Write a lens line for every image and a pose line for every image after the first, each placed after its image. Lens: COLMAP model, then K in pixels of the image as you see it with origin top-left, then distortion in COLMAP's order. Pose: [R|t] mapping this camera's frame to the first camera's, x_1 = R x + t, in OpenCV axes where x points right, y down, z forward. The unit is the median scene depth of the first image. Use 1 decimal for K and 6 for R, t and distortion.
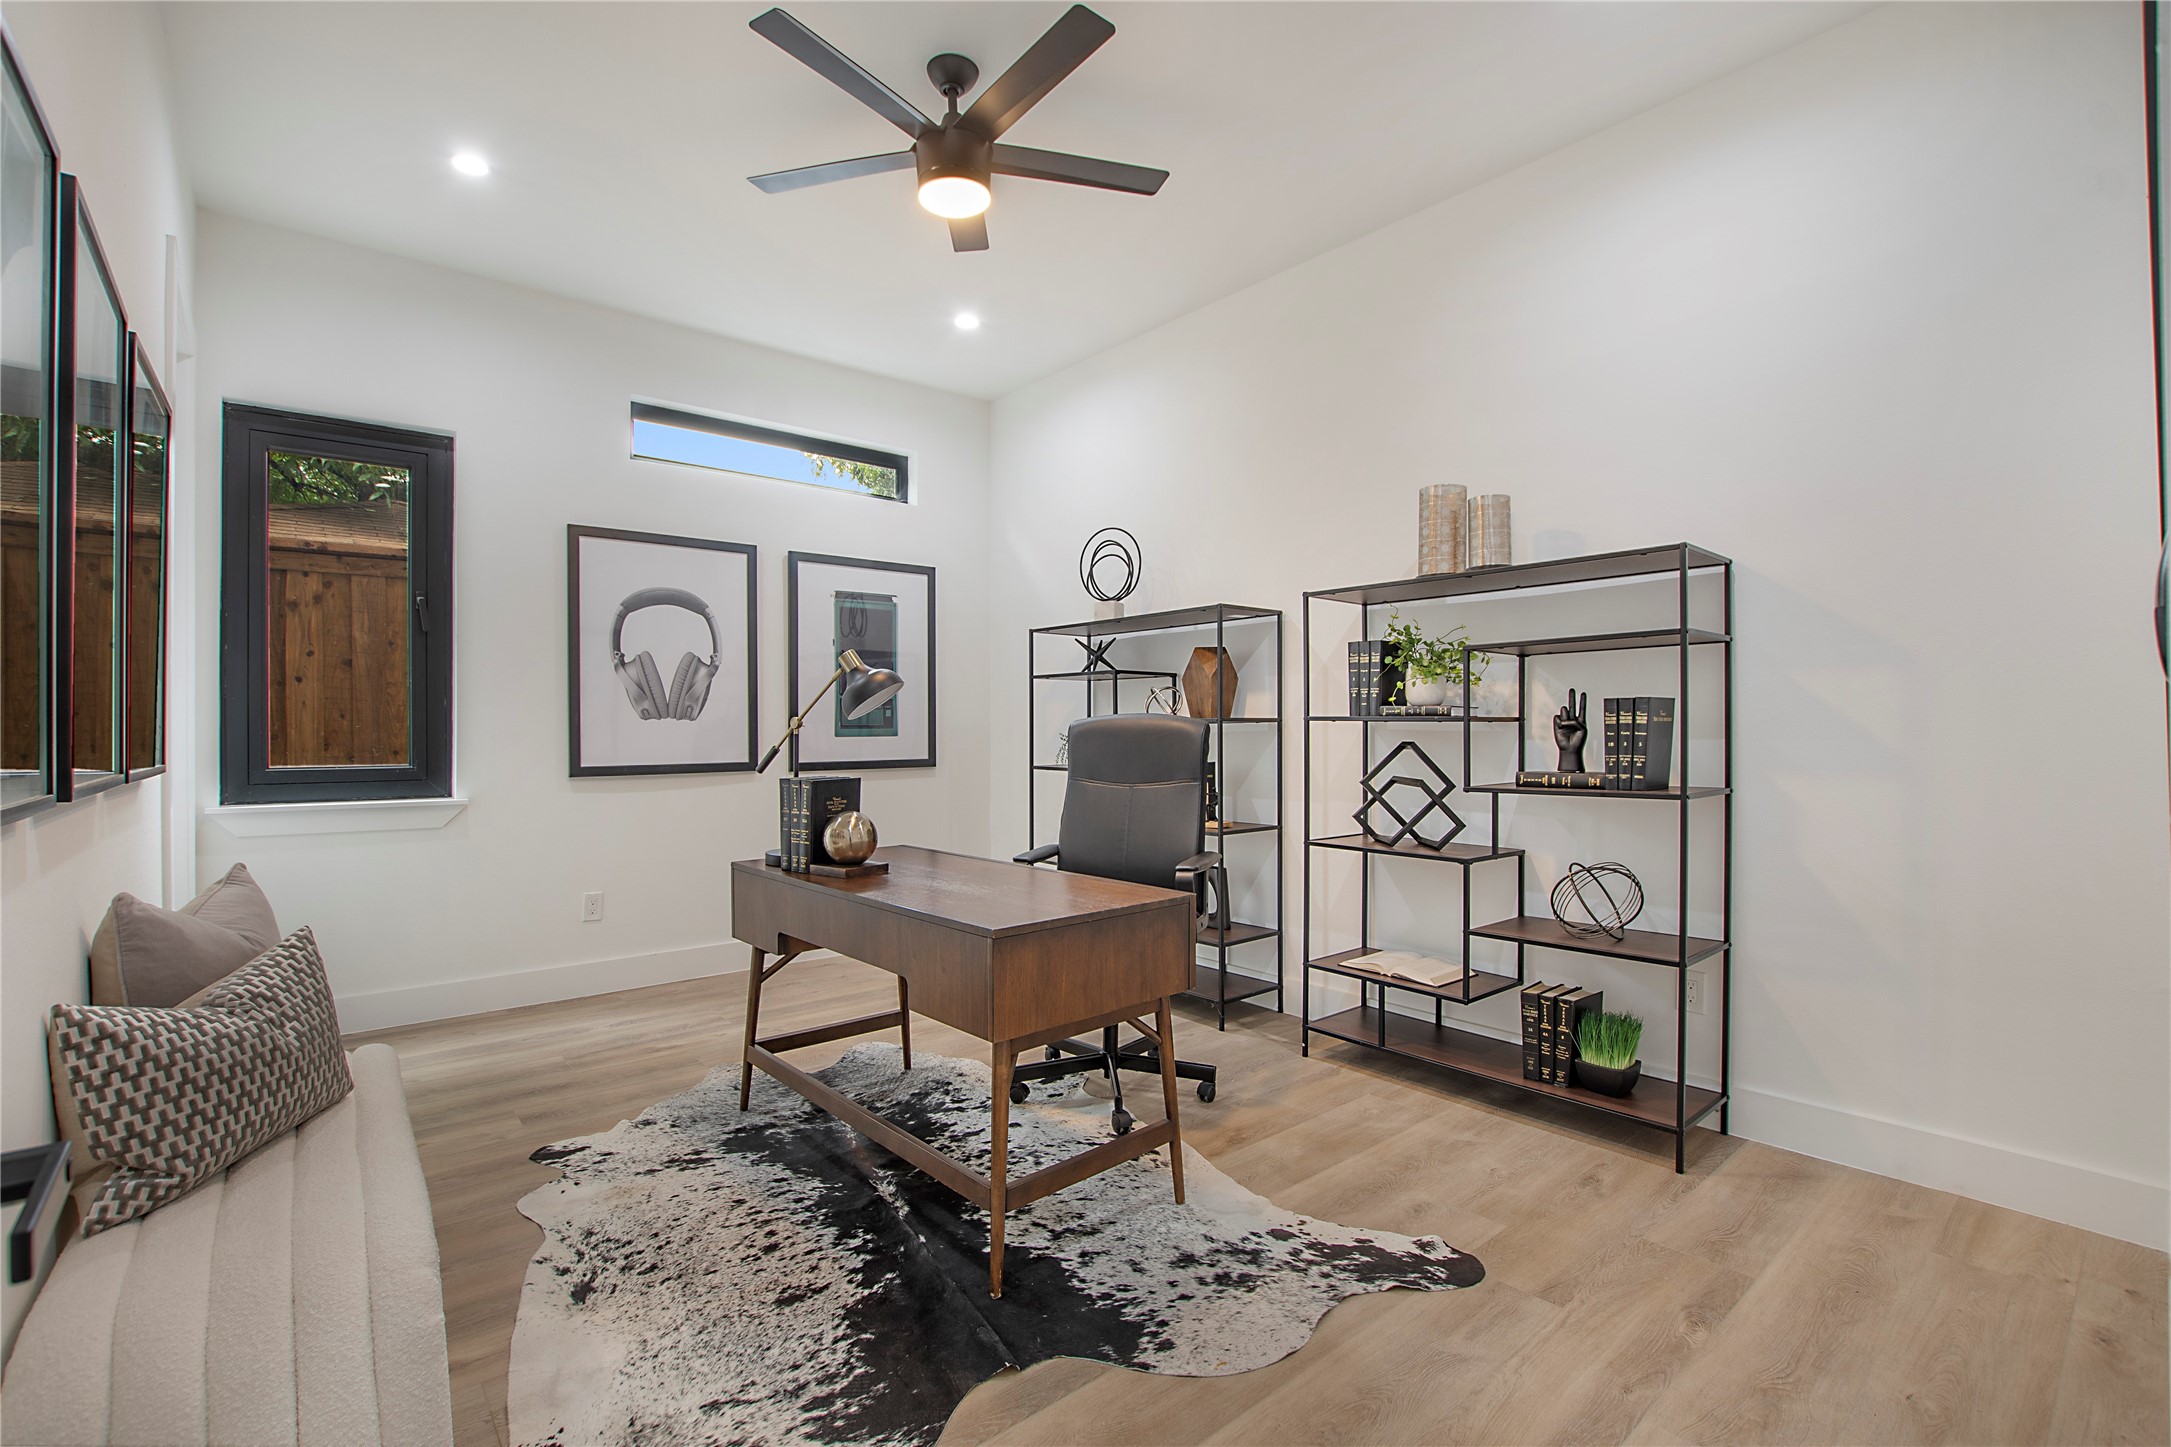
lens RADIAL K [[966.2, 0, 1078.5], [0, 966.2, 731.5], [0, 0, 1]] dist [-0.035921, 0.006964]
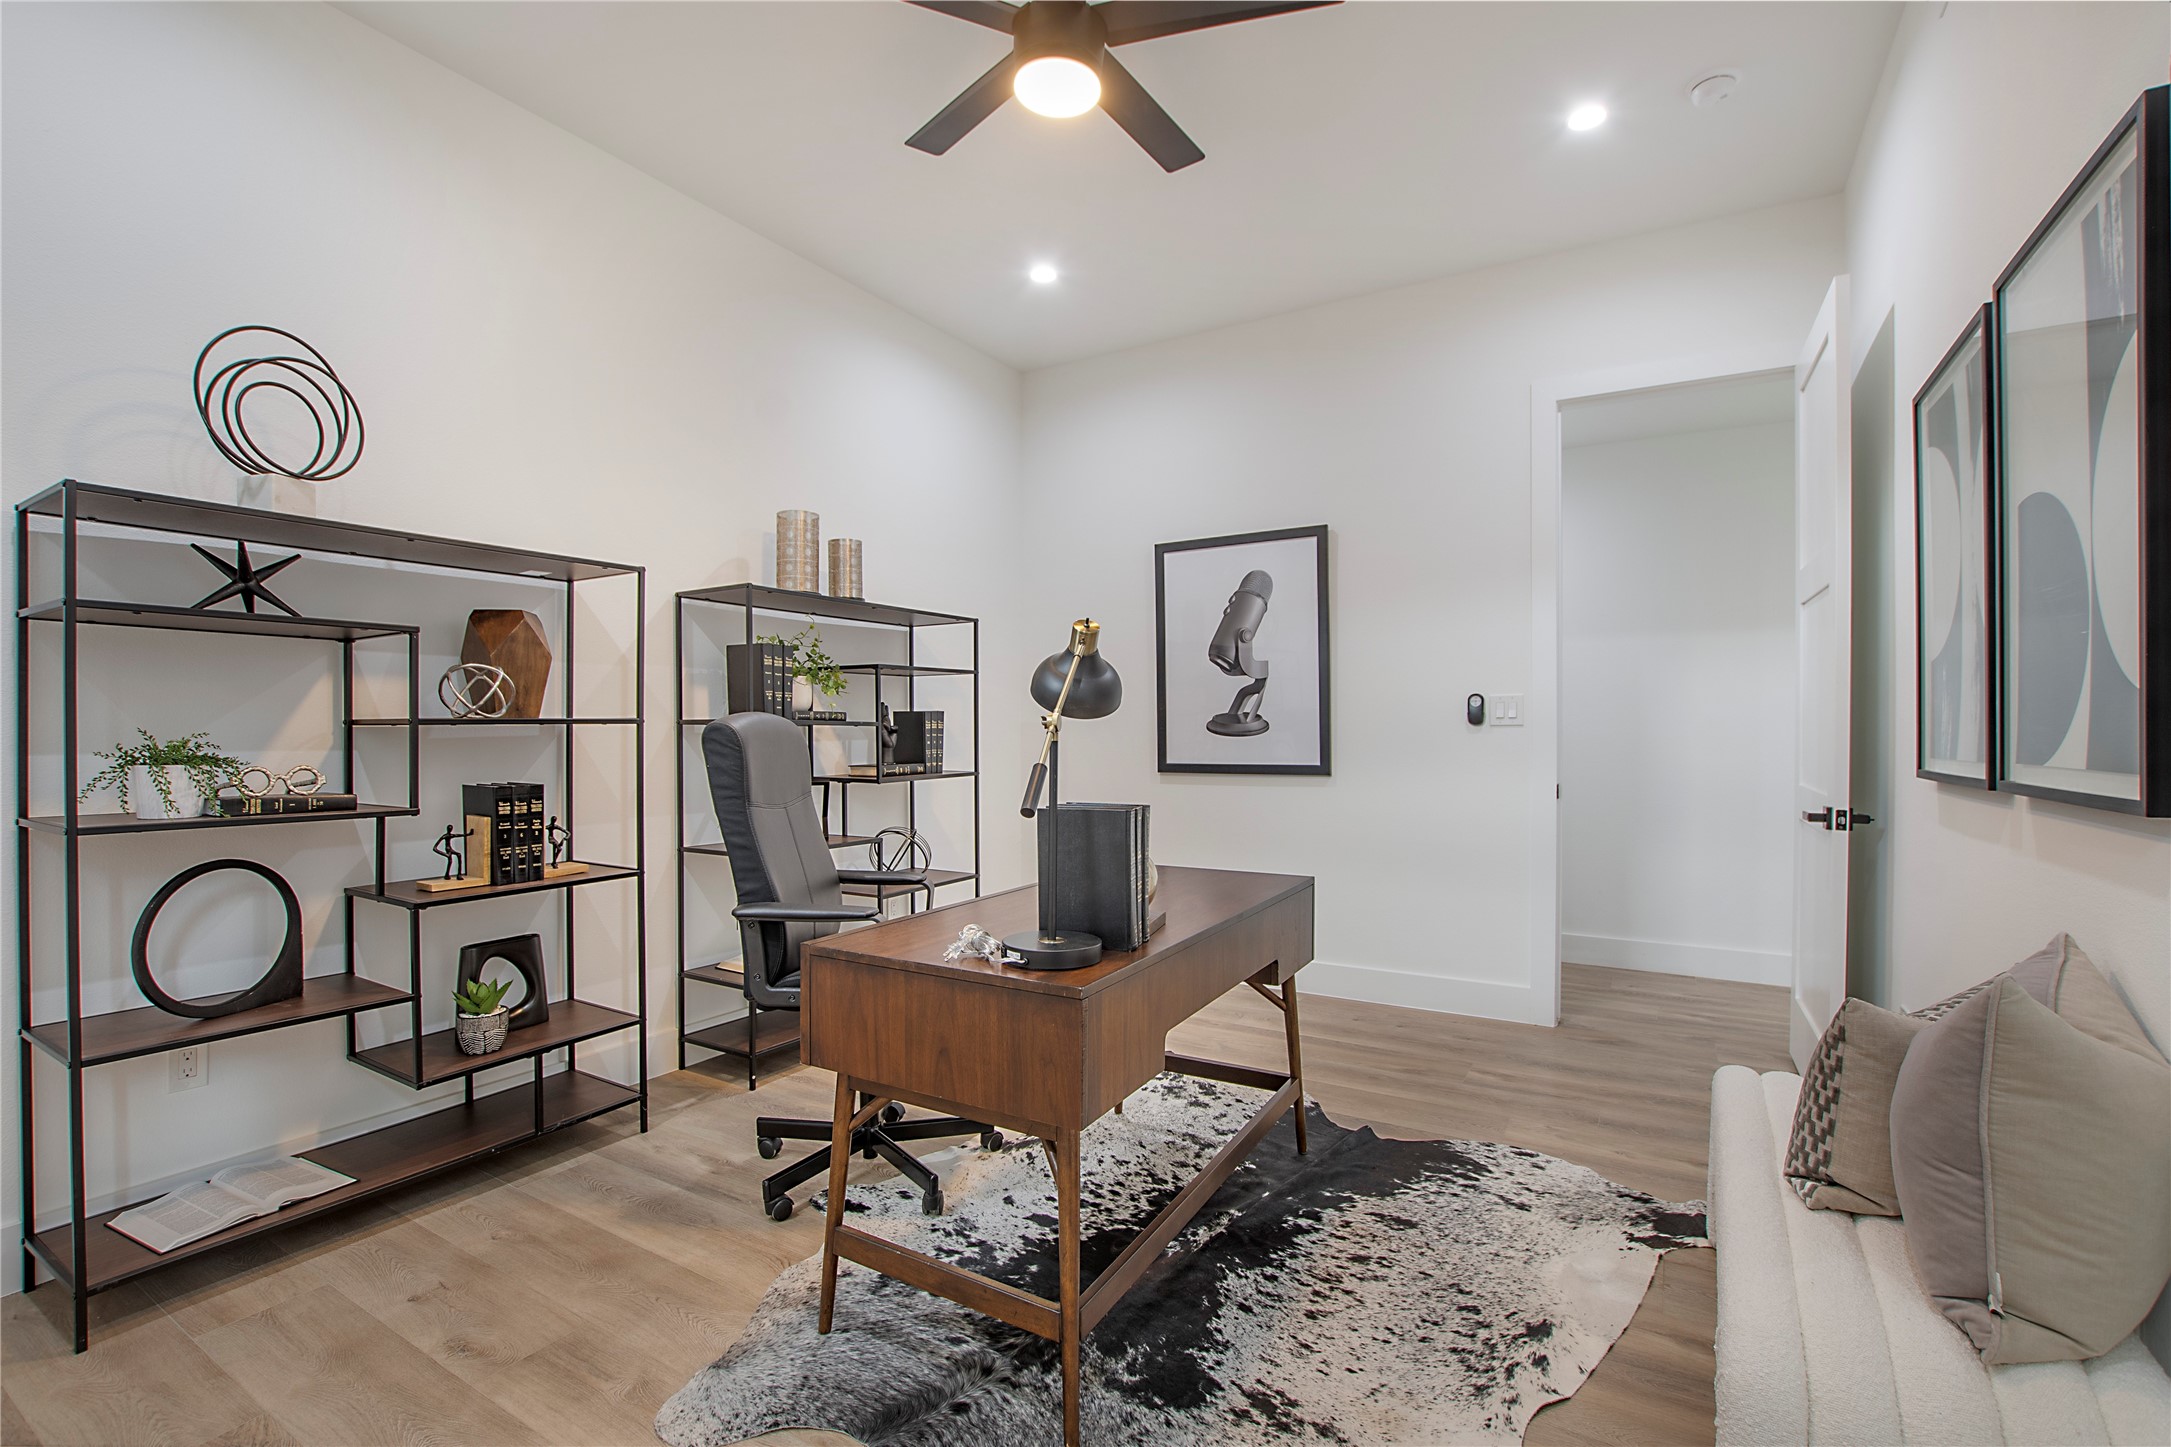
lens RADIAL K [[966.2, 0, 1078.5], [0, 966.2, 731.5], [0, 0, 1]] dist [-0.035921, 0.006964]
pose [[-0.318900, -0.000930, 0.947788, -1.141978], [0.003505, 0.999992, 0.002161, -0.006952], [-0.947782, 0.004011, -0.318894, 1.557368]]
